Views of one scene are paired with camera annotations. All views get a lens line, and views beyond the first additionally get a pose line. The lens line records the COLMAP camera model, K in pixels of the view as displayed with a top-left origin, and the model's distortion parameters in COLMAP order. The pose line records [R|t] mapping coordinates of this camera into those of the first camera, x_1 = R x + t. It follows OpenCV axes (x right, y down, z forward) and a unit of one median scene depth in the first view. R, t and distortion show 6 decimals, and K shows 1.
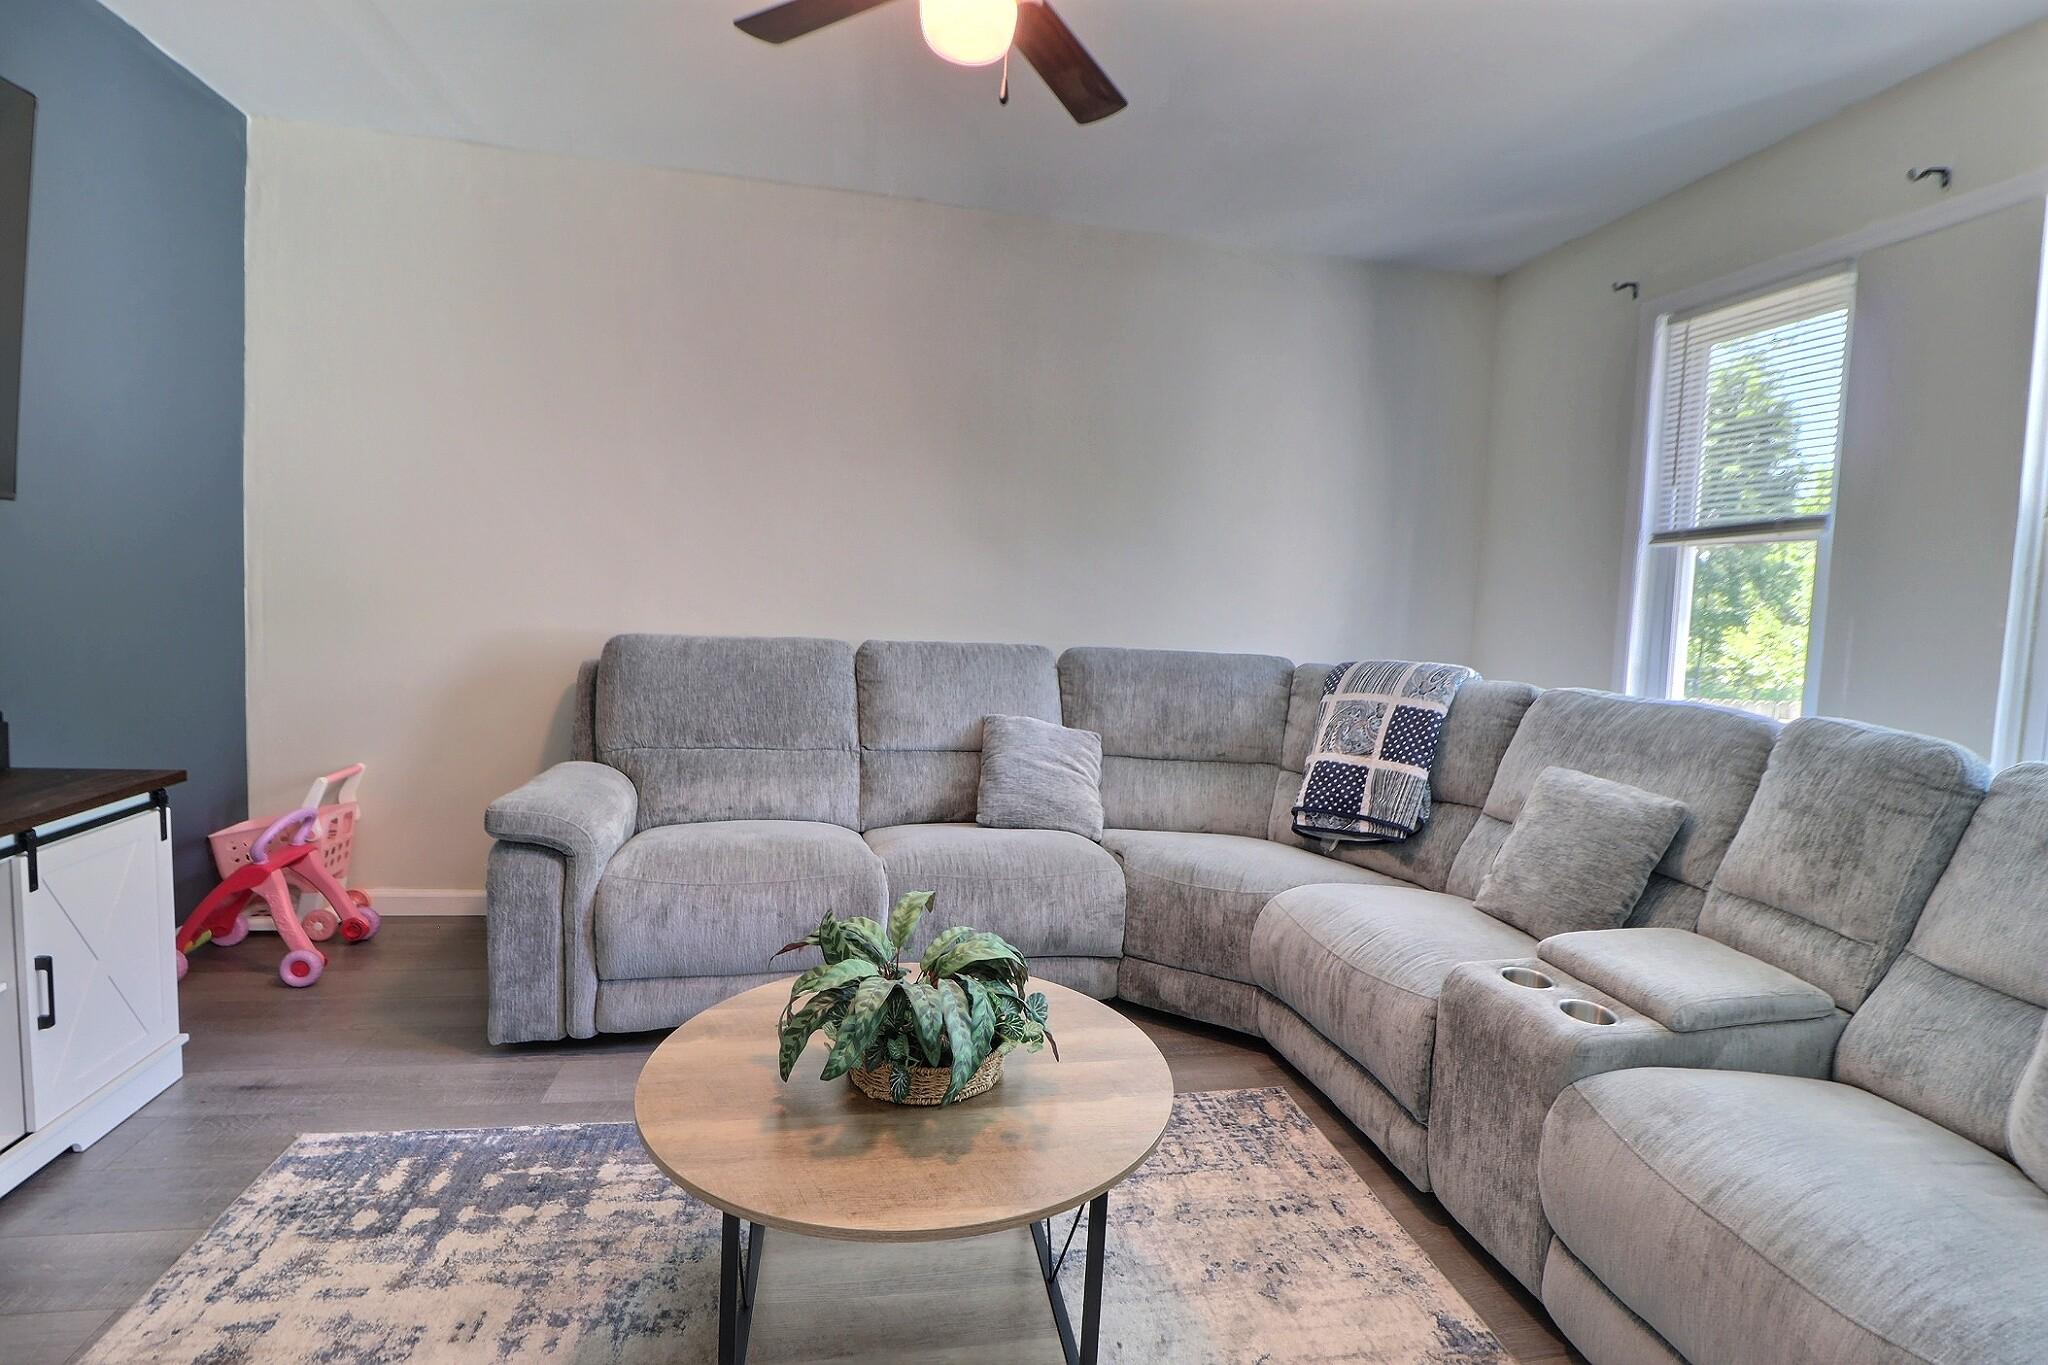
lens RADIAL K [[959.8, 0, 1048.6], [0, 959.8, 658.1], [0, 0, 1]] dist [0.002405, -0.012112]
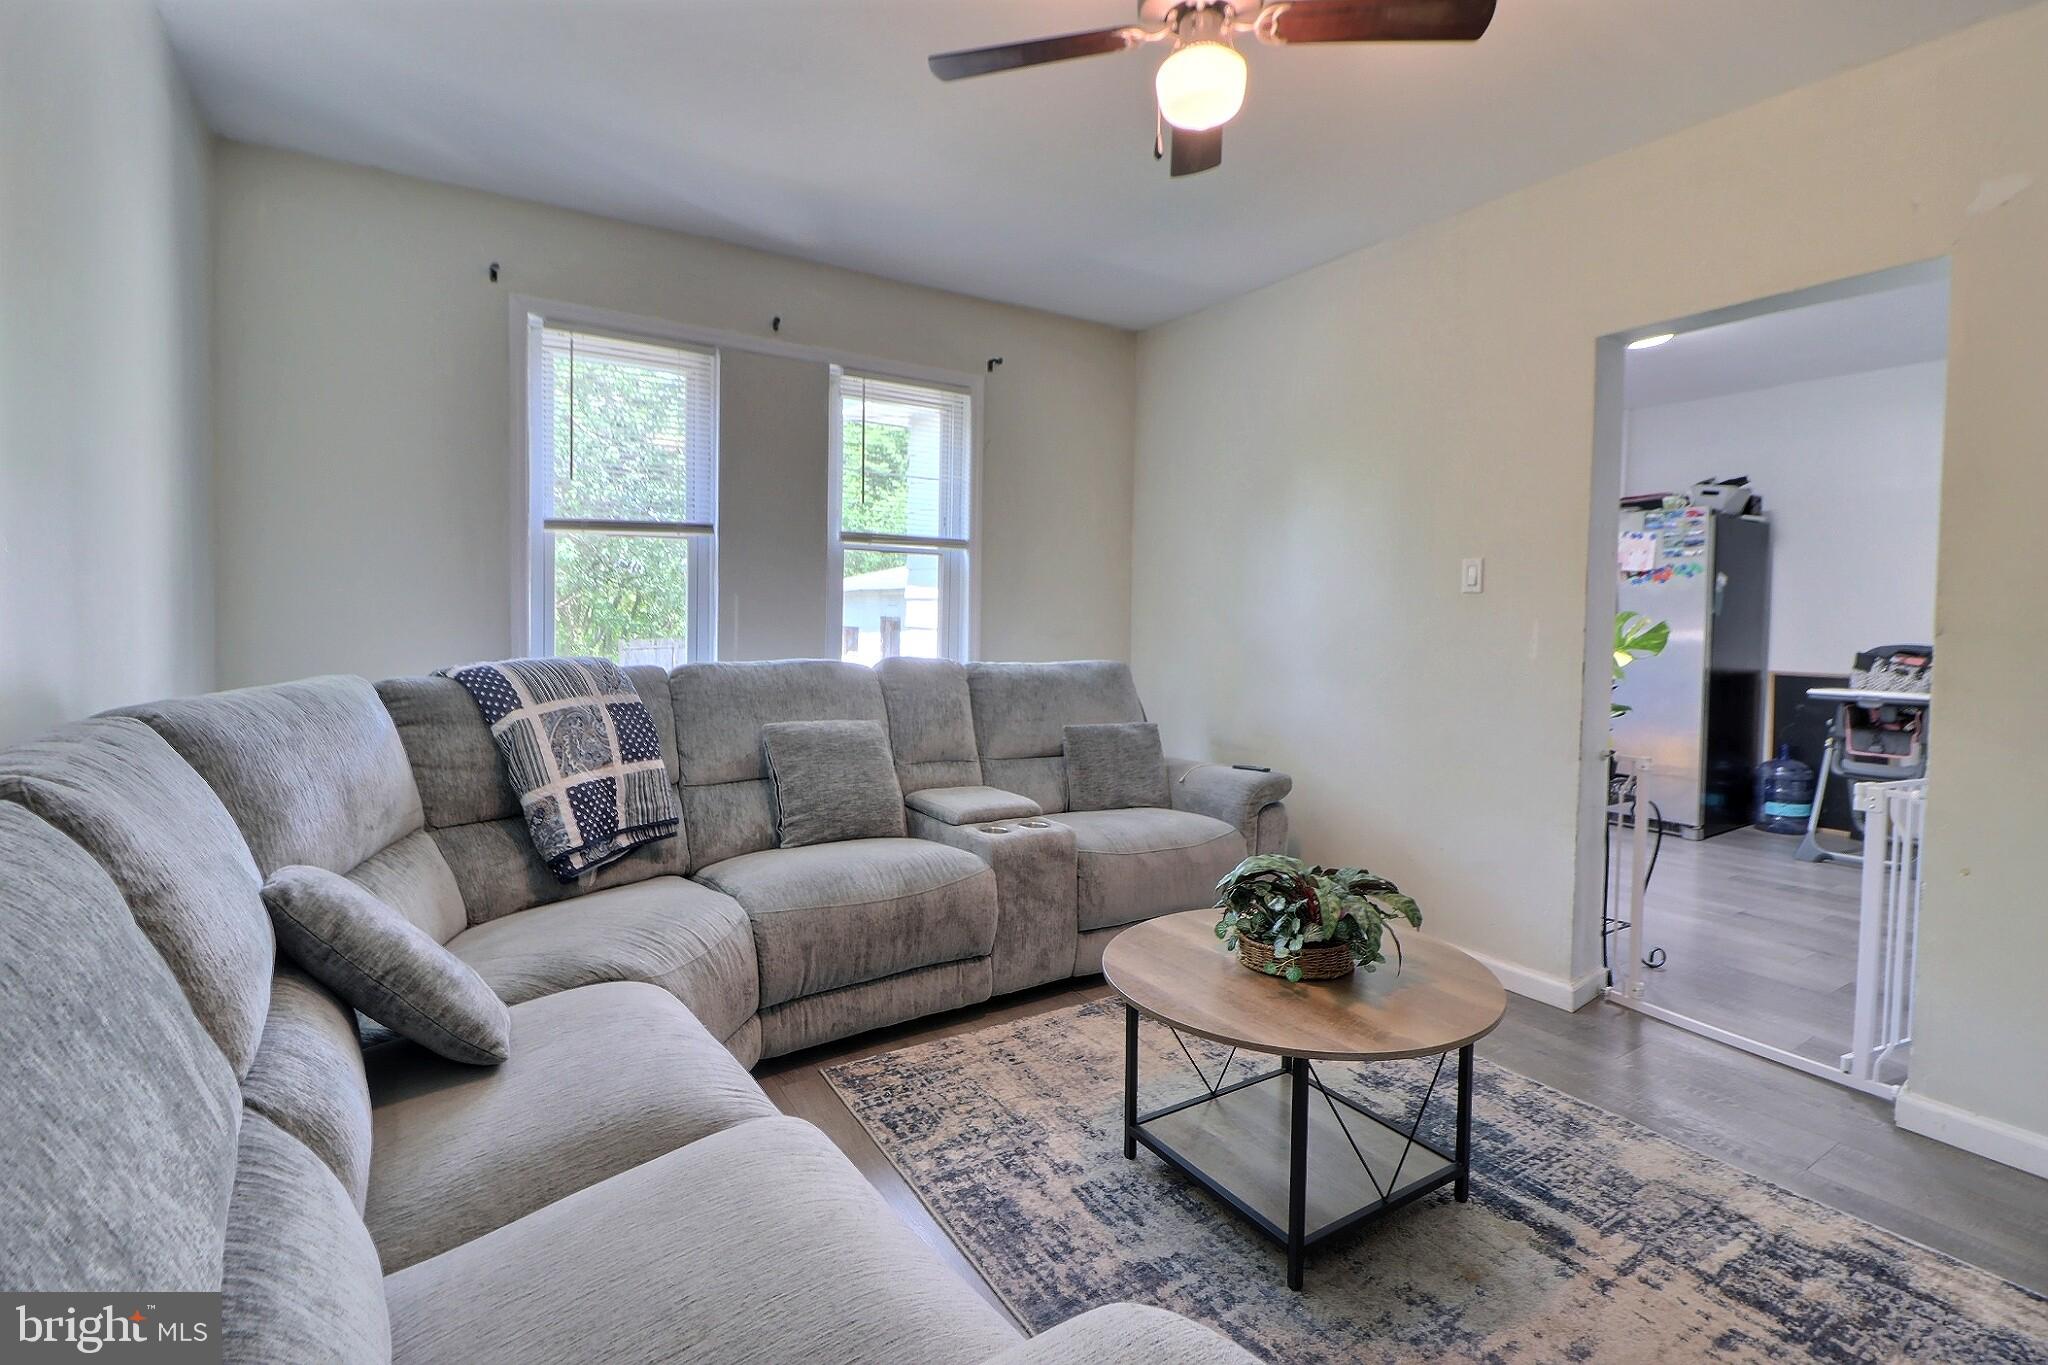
lens RADIAL K [[959.8, 0, 1048.6], [0, 959.8, 658.1], [0, 0, 1]] dist [0.002405, -0.012112]
pose [[-0.367392, -0.095495, 0.925151, -0.843305], [0.022881, 0.993486, 0.111635, -0.116023], [-0.929785, 0.062182, -0.362814, 1.234520]]
